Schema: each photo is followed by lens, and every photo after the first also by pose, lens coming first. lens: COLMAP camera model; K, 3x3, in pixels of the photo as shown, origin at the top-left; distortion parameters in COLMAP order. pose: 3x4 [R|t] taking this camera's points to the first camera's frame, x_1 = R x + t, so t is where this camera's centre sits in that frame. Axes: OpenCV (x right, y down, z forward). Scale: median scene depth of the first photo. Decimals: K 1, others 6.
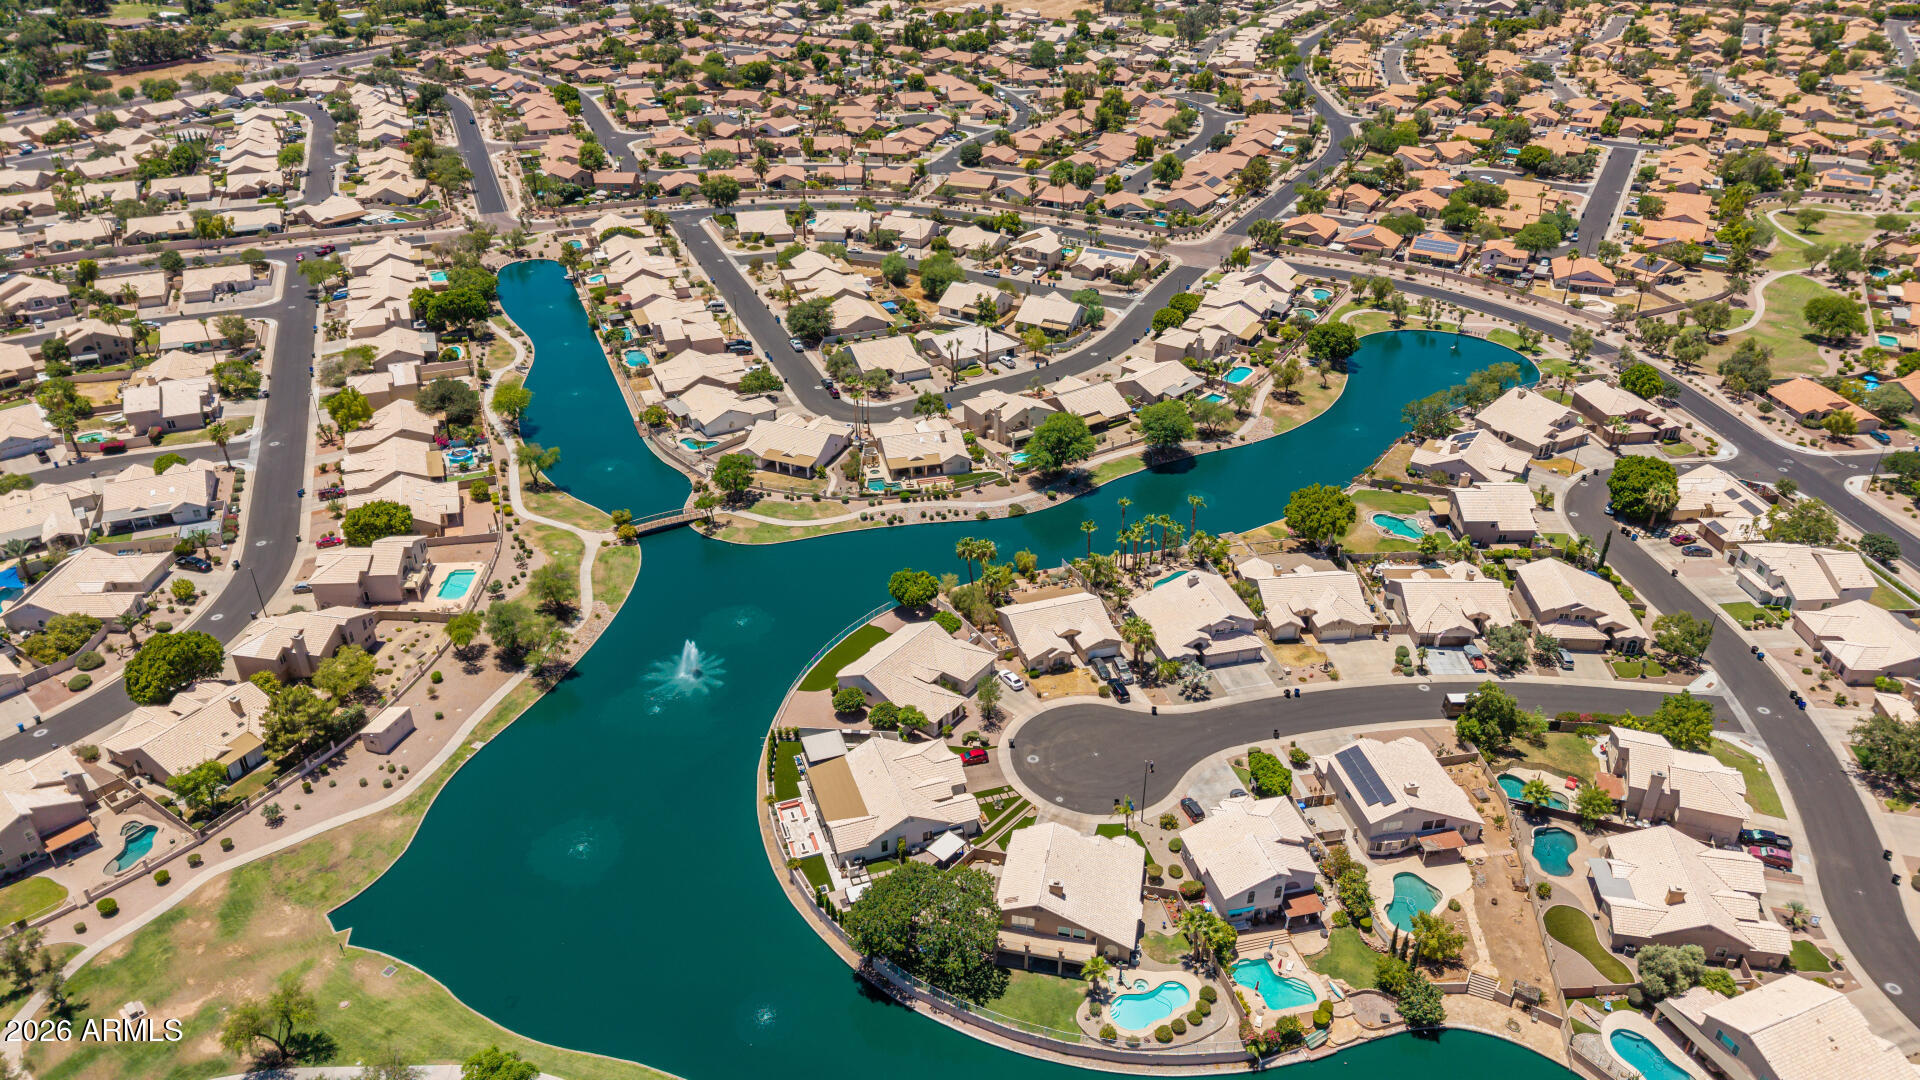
lens RADIAL K [[1274.0, 0, 971.6], [0, 1274.0, 531.2], [0, 0, 1]] dist [0.022499, -0.022856]
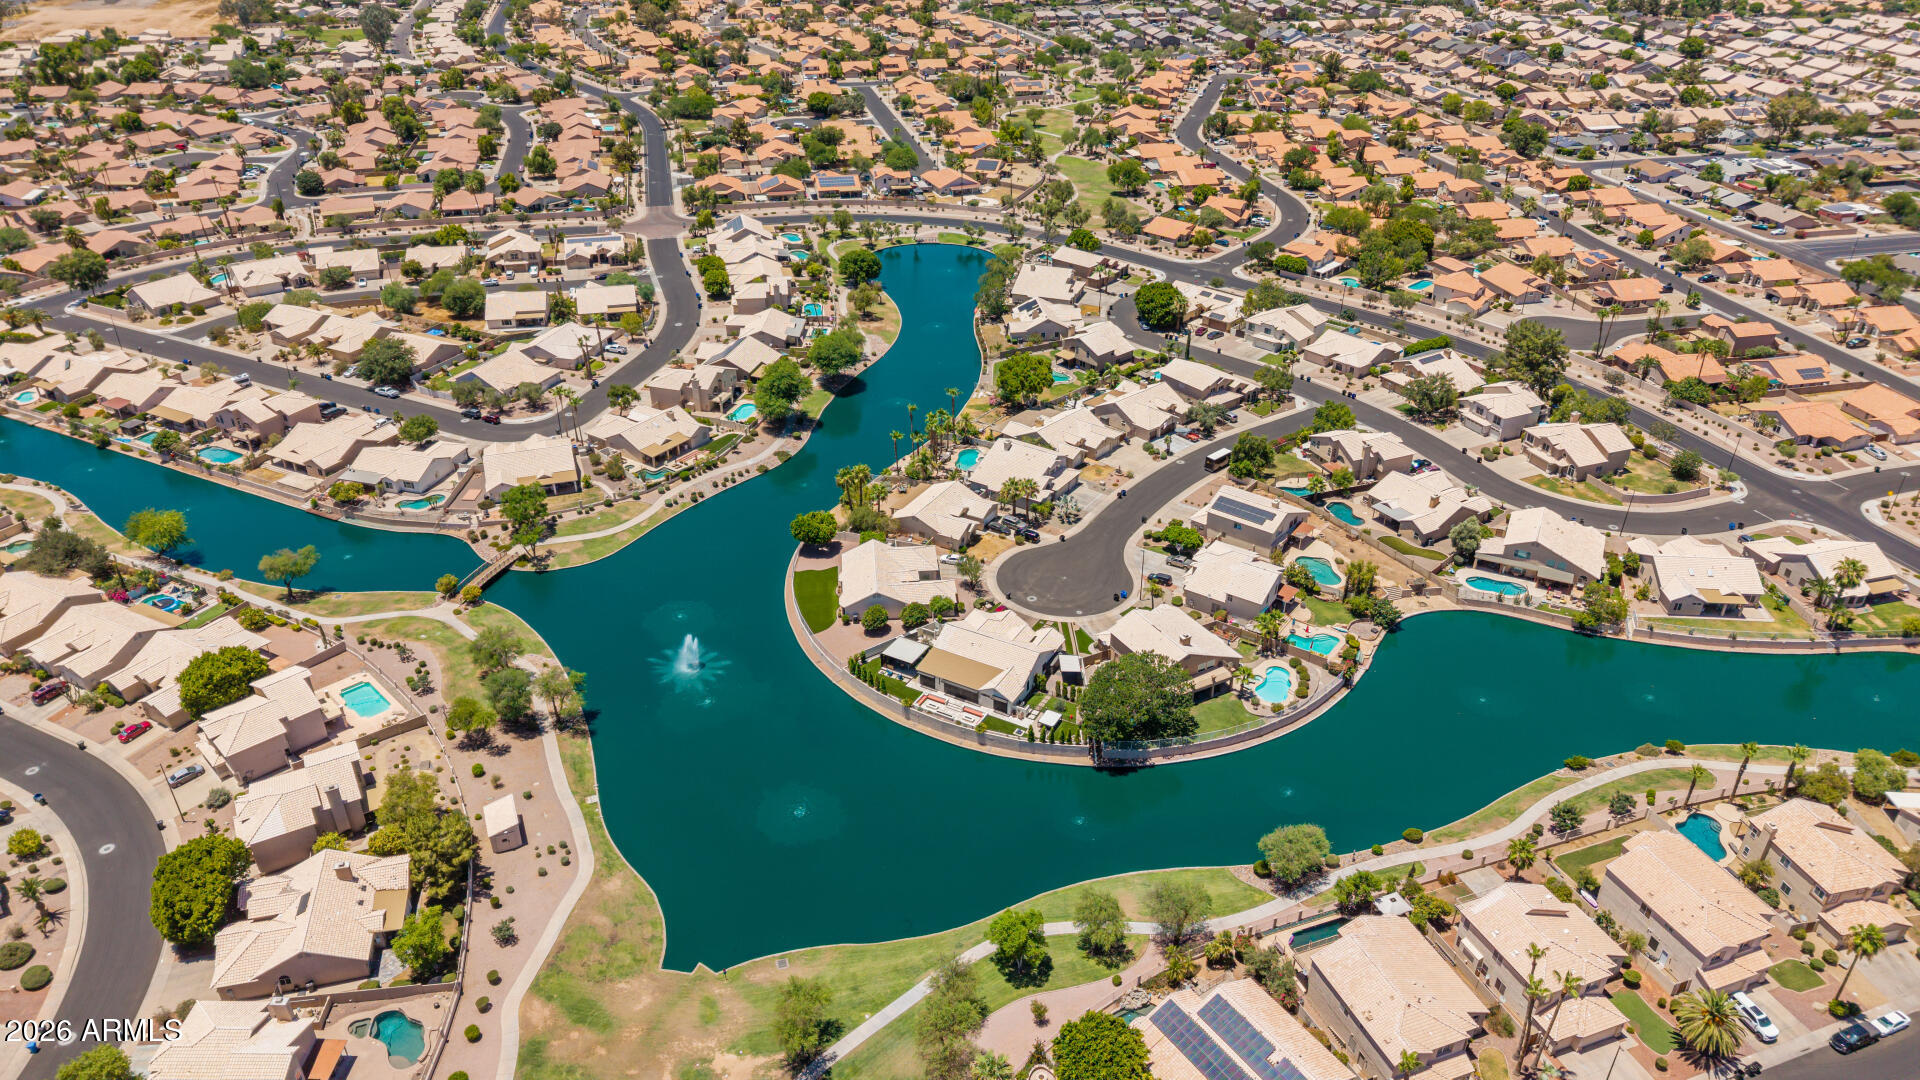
lens RADIAL K [[1274.0, 0, 960.7], [0, 1274.0, 546.5], [0, 0, 1]] dist [0.022499, -0.022856]
pose [[0.751425, -0.334855, 0.568536, -0.405376], [0.324586, 0.937781, 0.123332, -0.023474], [-0.574460, 0.091864, 0.813361, 0.029425]]
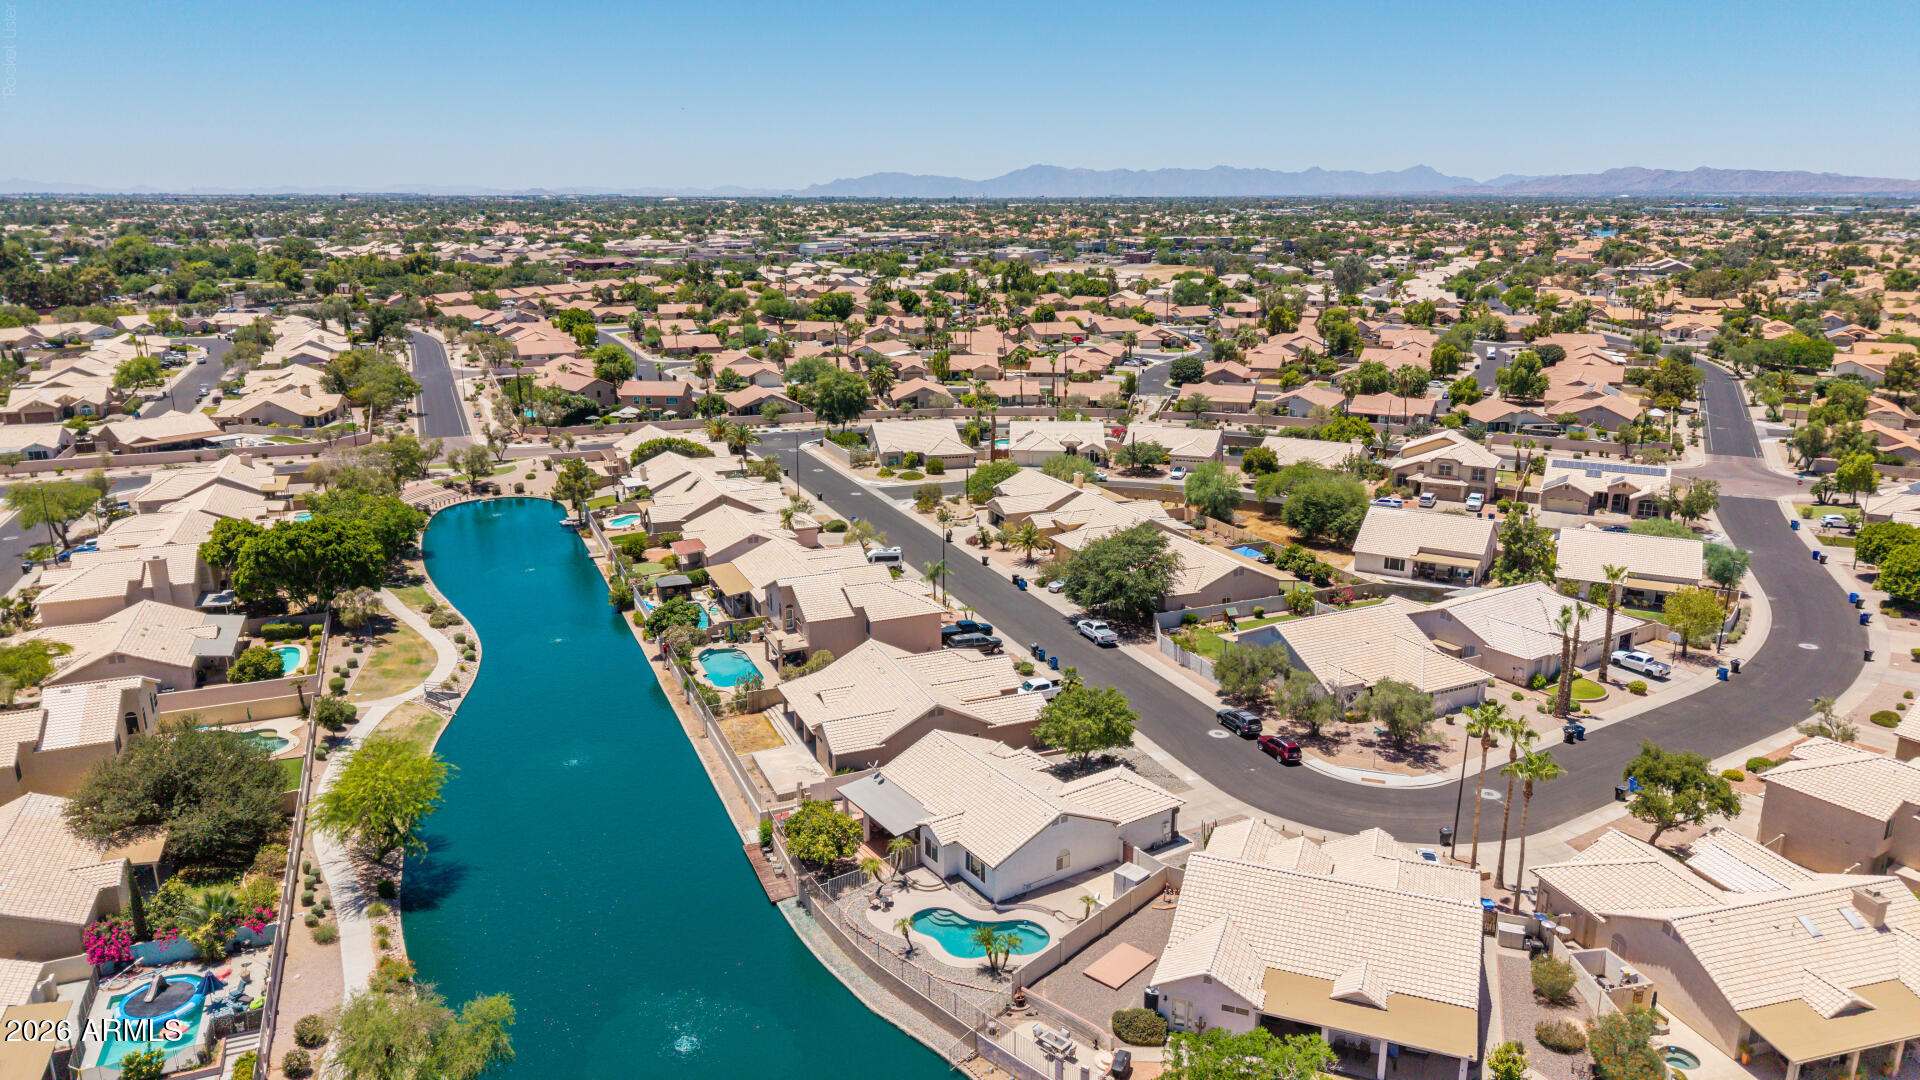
lens RADIAL K [[1274.0, 0, 954.3], [0, 1274.0, 539.1], [0, 0, 1]] dist [0.022499, -0.022856]
pose [[0.999942, -0.010254, 0.003217, -0.195786], [0.010733, 0.967606, -0.252235, -0.073720], [-0.000527, 0.252255, 0.967661, 0.608871]]
